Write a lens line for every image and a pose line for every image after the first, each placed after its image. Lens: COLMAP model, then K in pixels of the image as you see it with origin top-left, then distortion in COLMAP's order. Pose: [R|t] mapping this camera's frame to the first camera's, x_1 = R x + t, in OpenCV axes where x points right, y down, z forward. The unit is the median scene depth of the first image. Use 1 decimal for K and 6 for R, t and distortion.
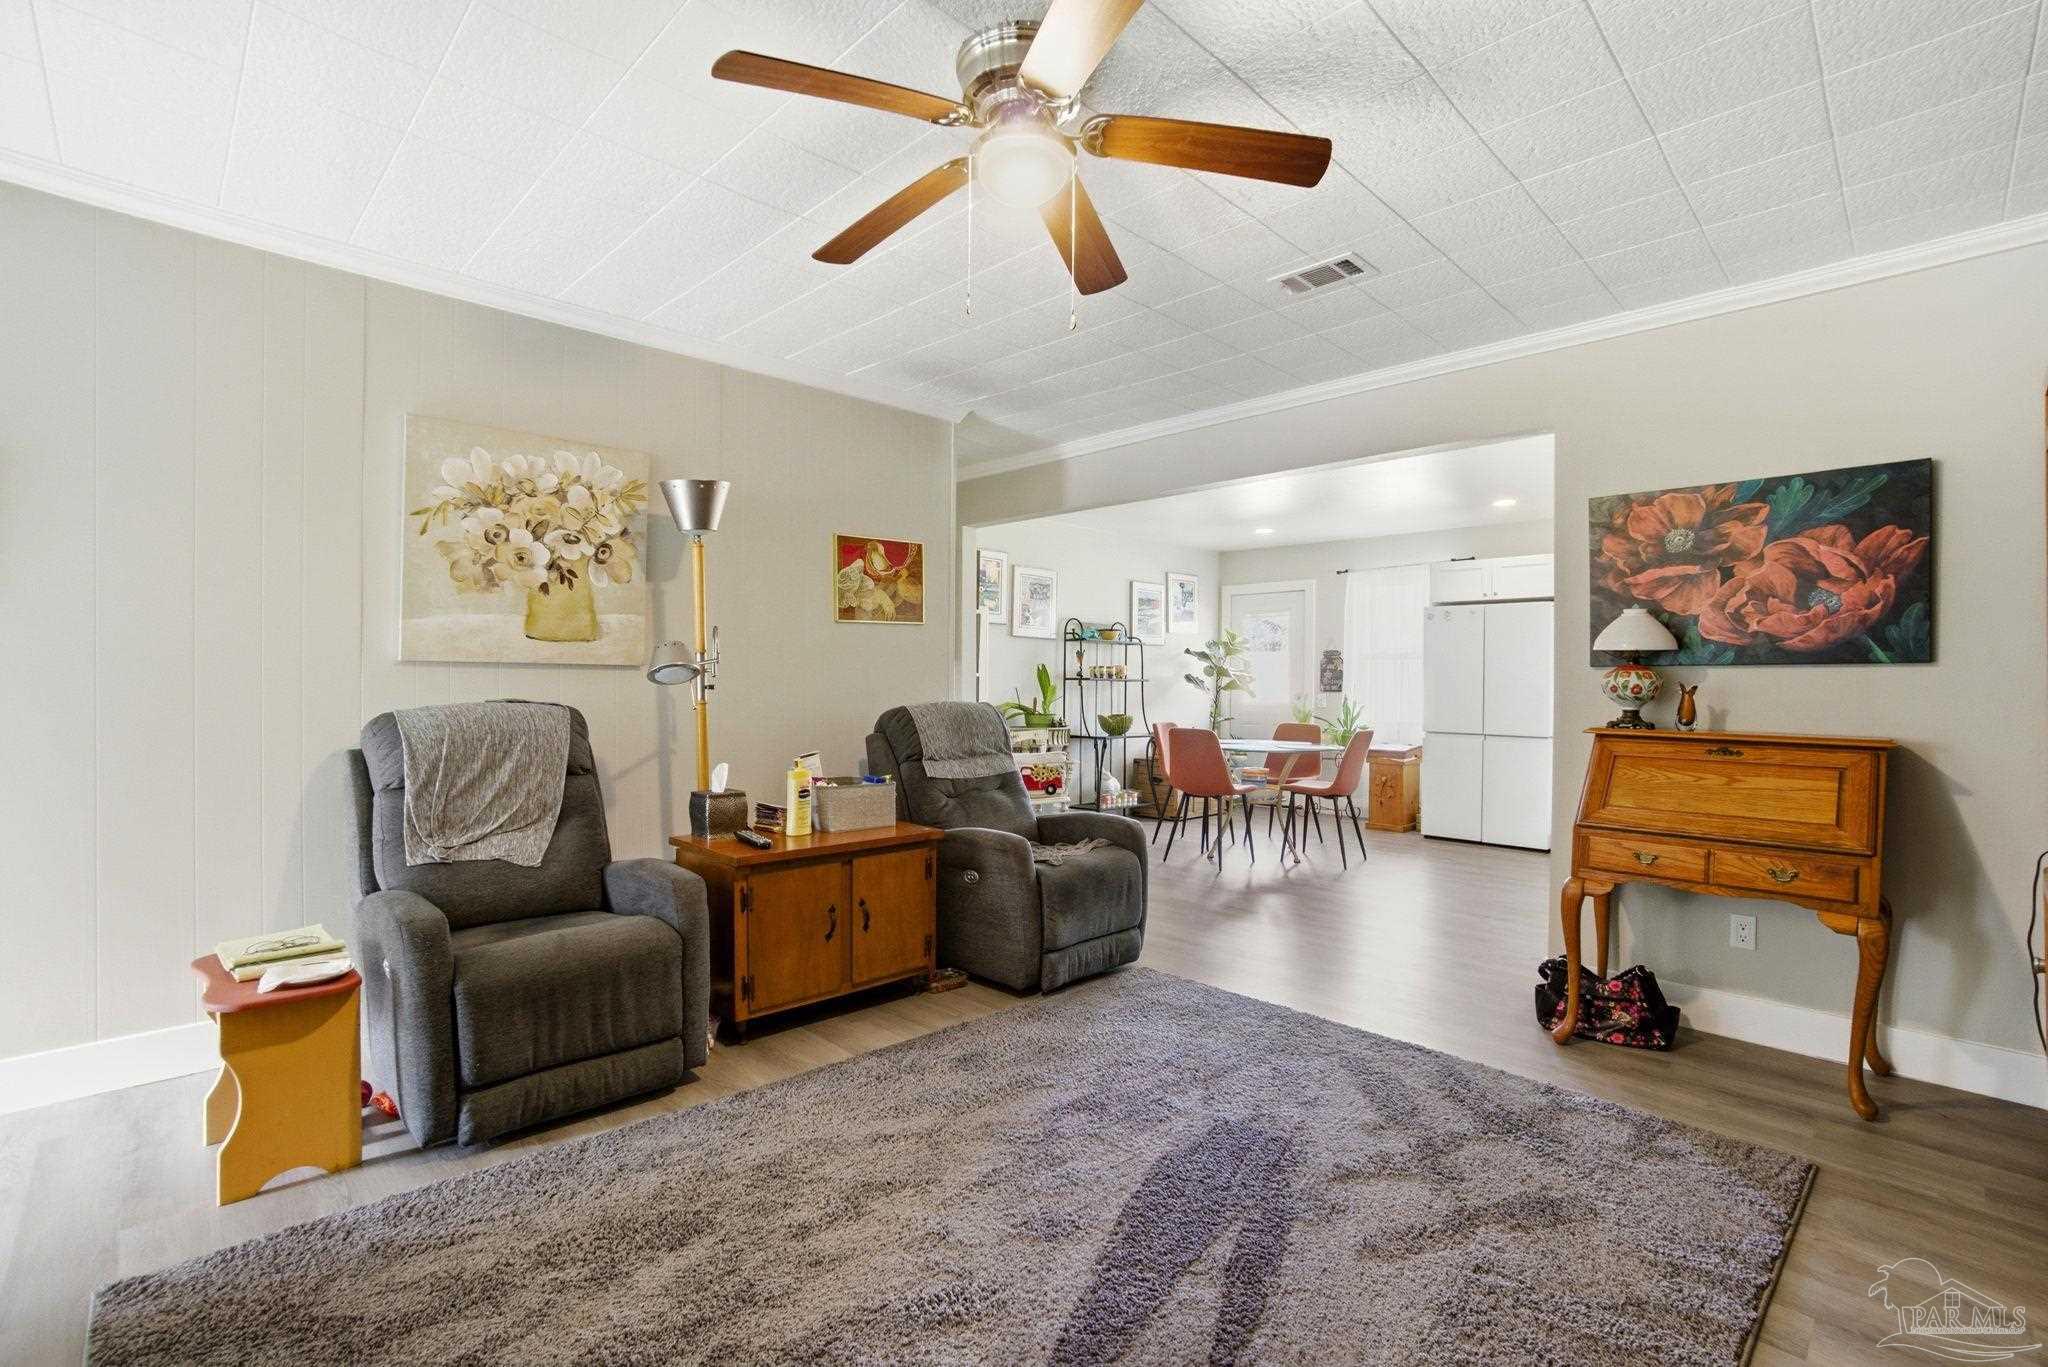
lens RADIAL K [[923.2, 0, 1026.4], [0, 923.2, 690.3], [0, 0, 1]] dist [-0.047957, 0.011847]
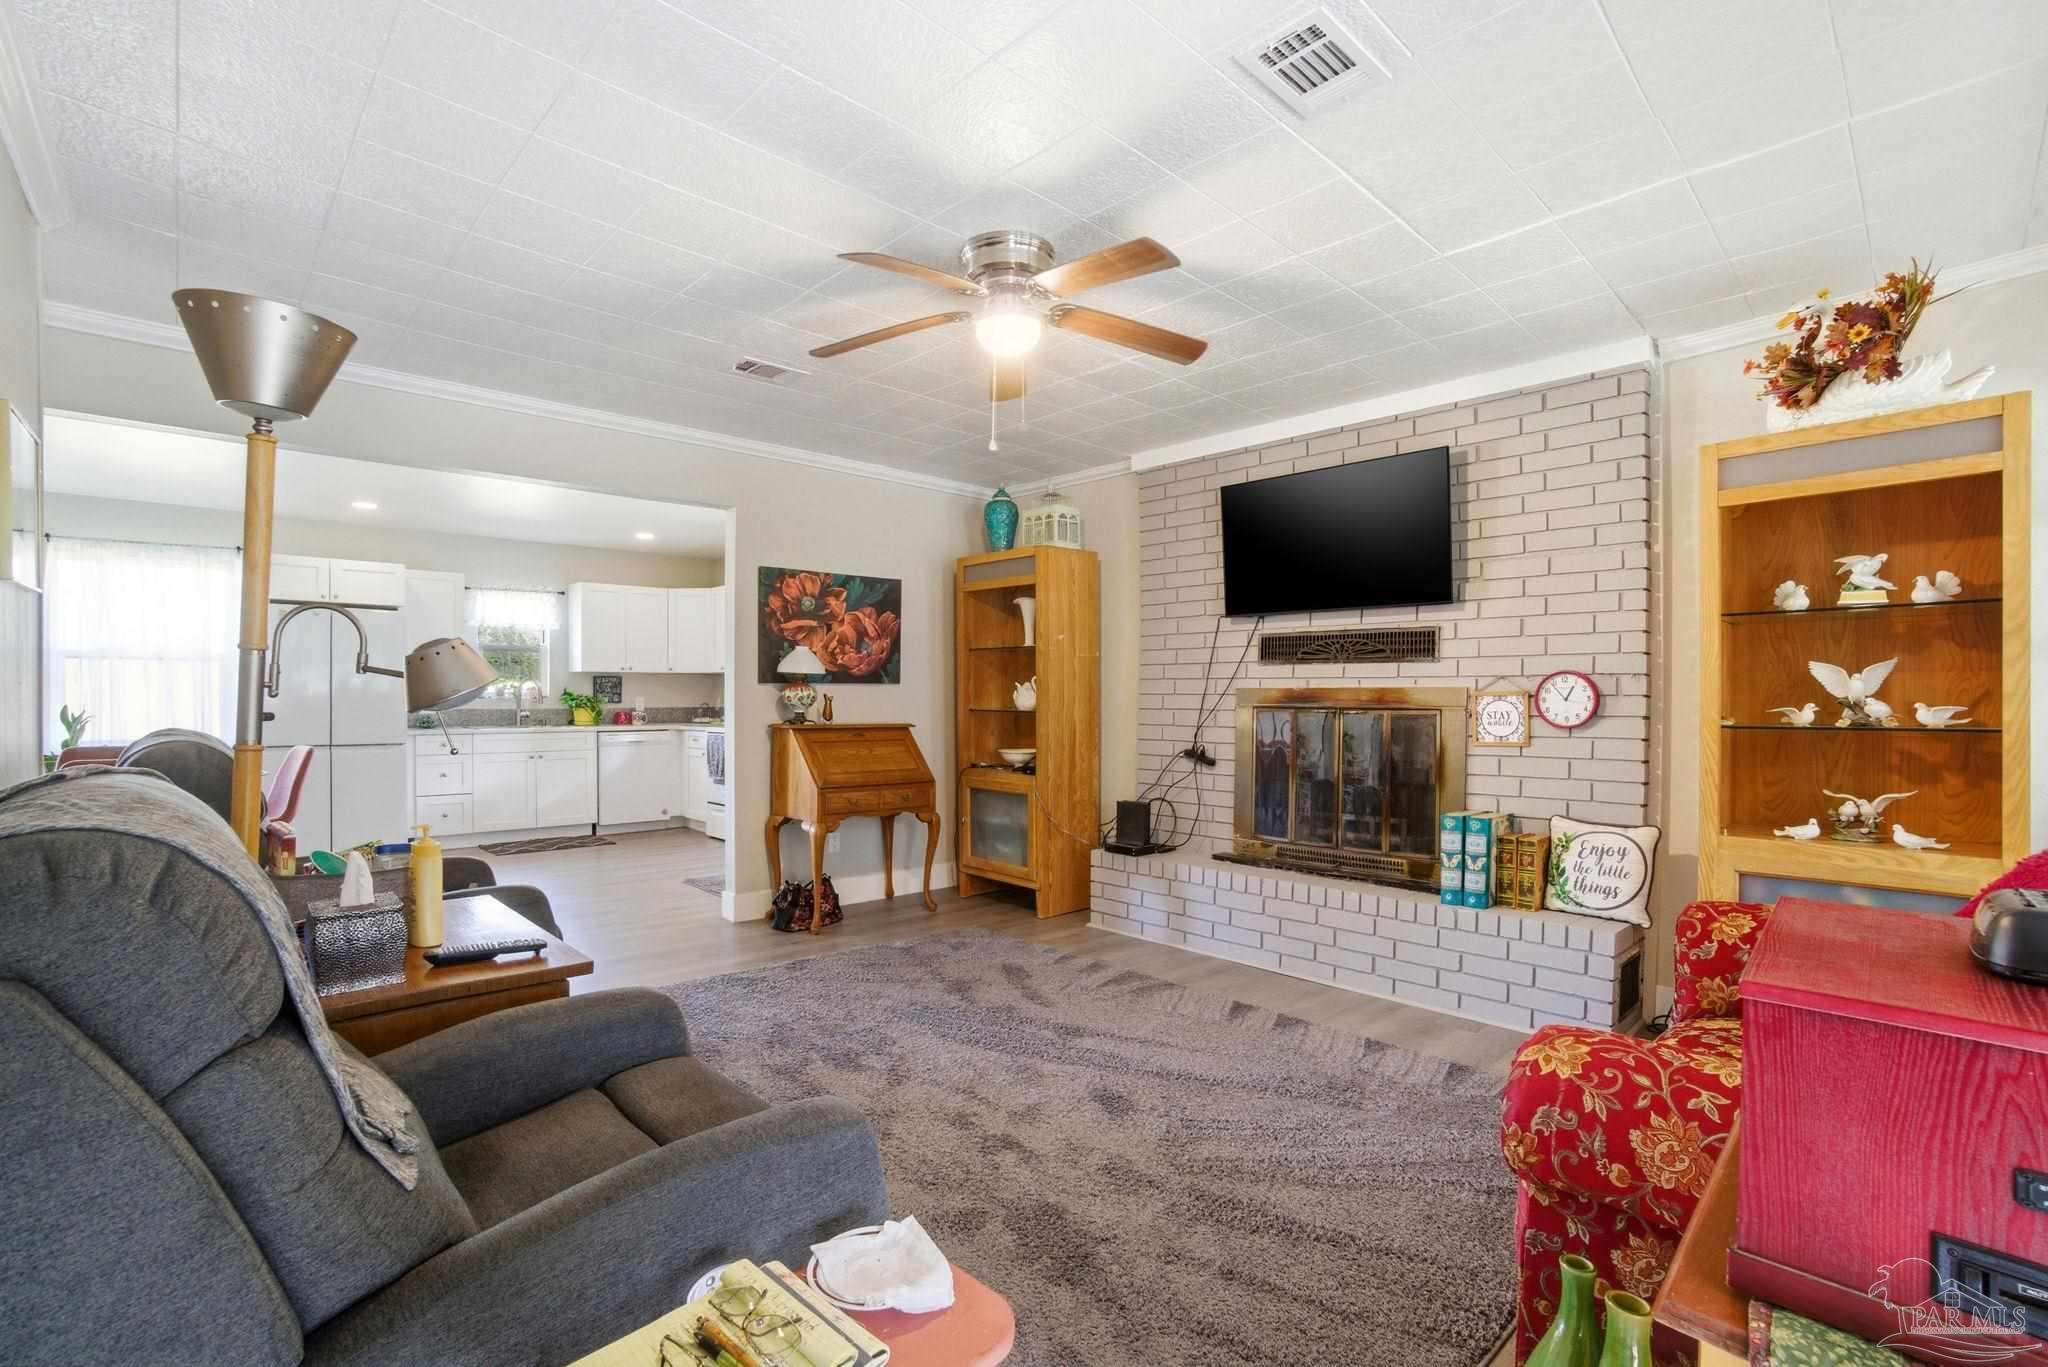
lens RADIAL K [[944.2, 0, 1032.9], [0, 944.2, 689.8], [0, 0, 1]] dist [-0.029345, 0.009688]
pose [[0.006750, -0.008241, 0.999943, -0.492264], [0.005517, 0.999951, 0.008204, -0.014688], [-0.999962, 0.005461, 0.006795, 0.318832]]
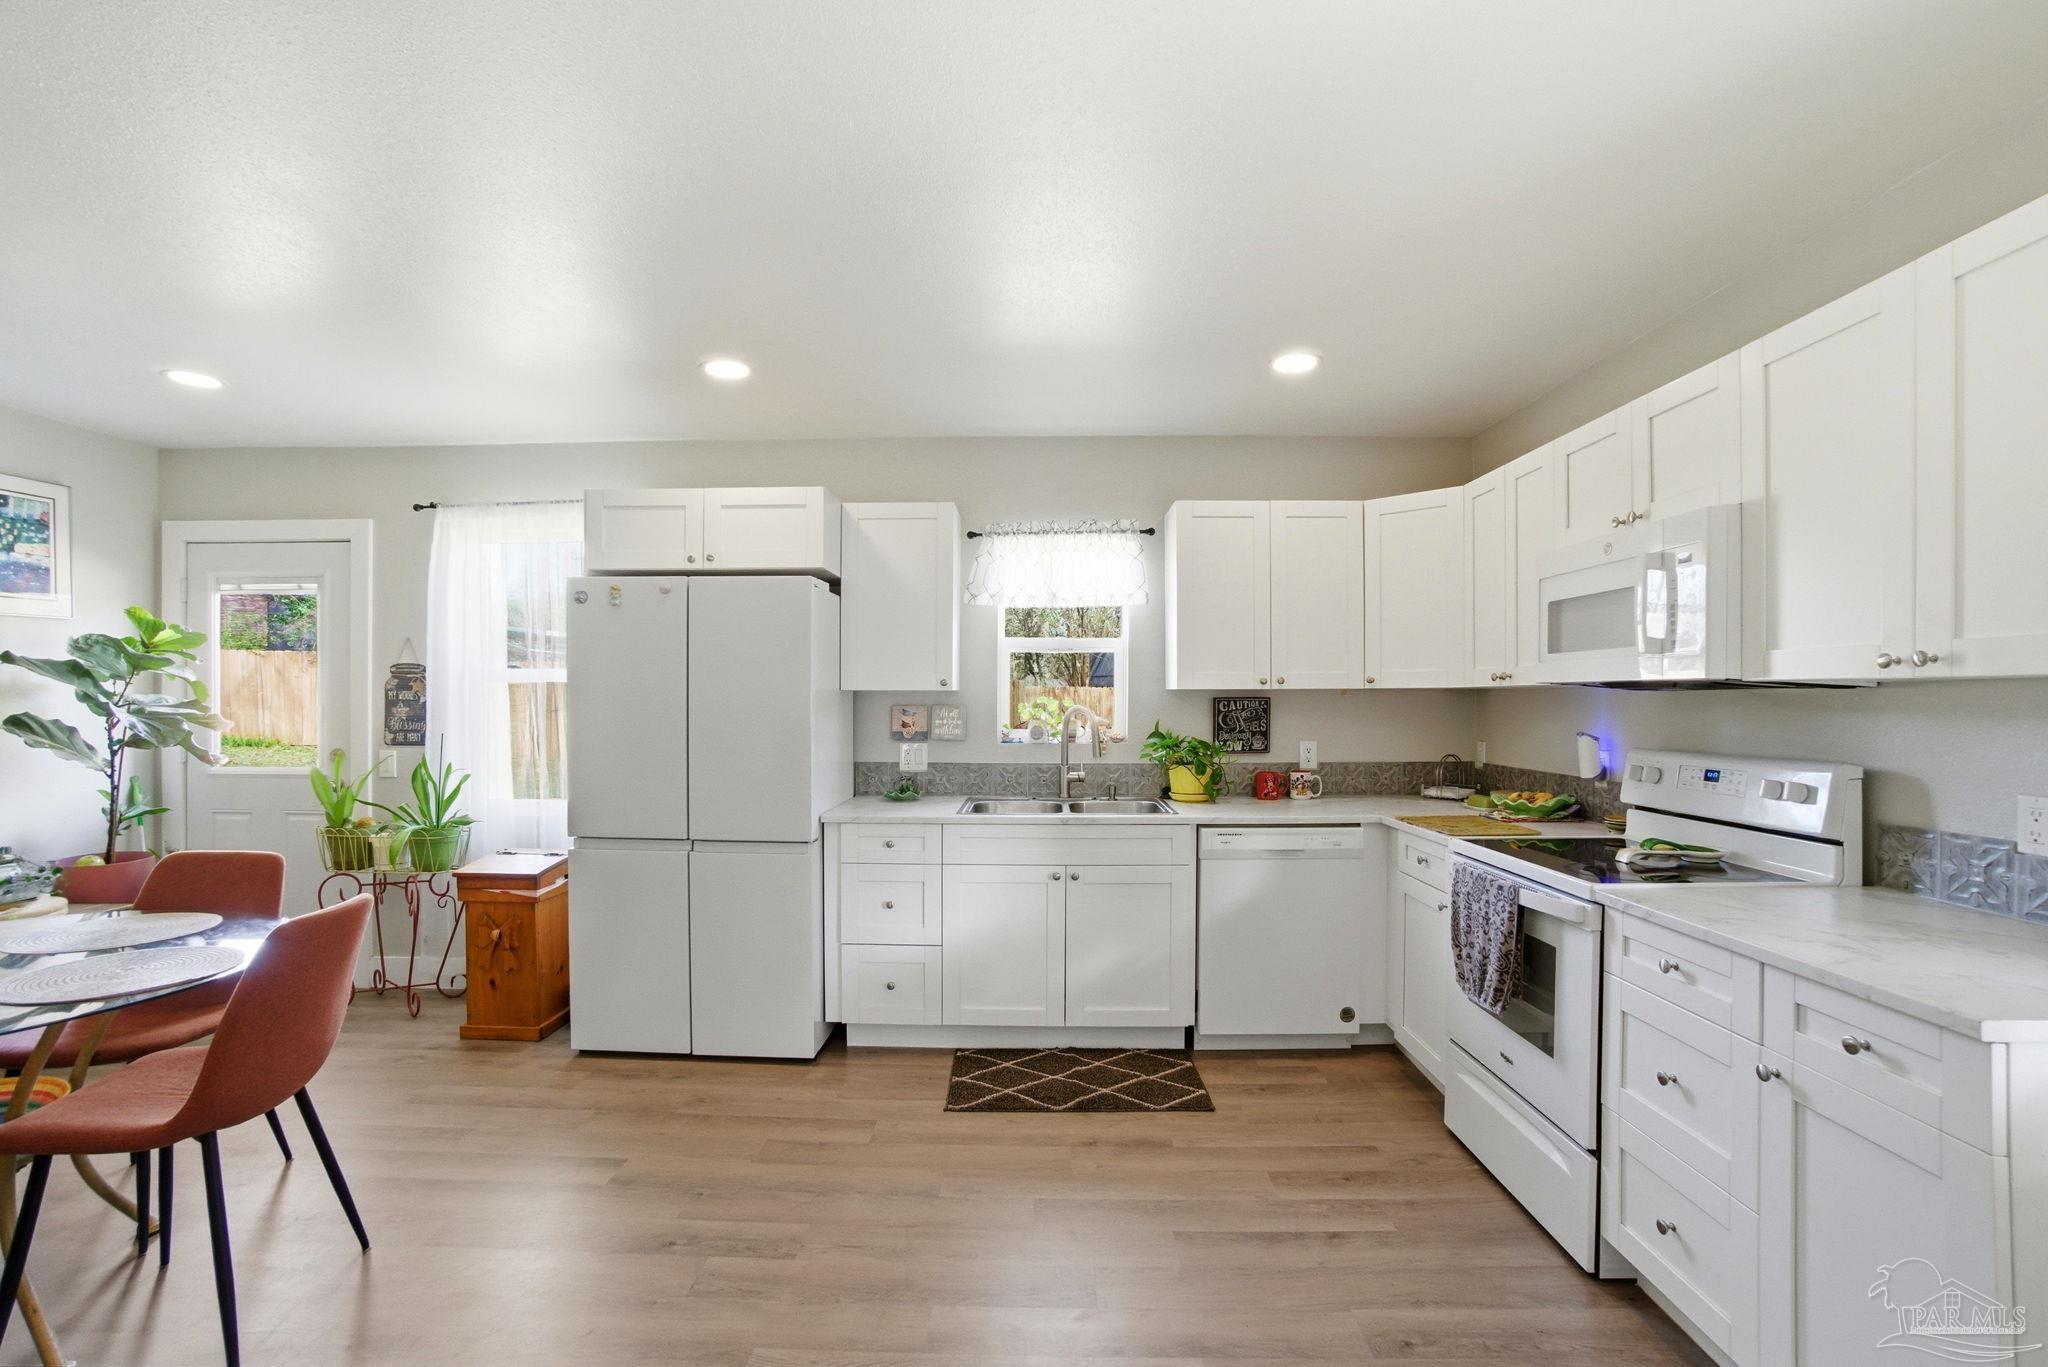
lens RADIAL K [[923.2, 0, 1020.1], [0, 923.2, 697.2], [0, 0, 1]] dist [-0.047957, 0.011847]
pose [[0.723078, -0.009412, 0.690703, 0.332737], [0.013032, 0.999915, -0.000018, -0.029387], [-0.690644, 0.009014, 0.723139, 0.593348]]
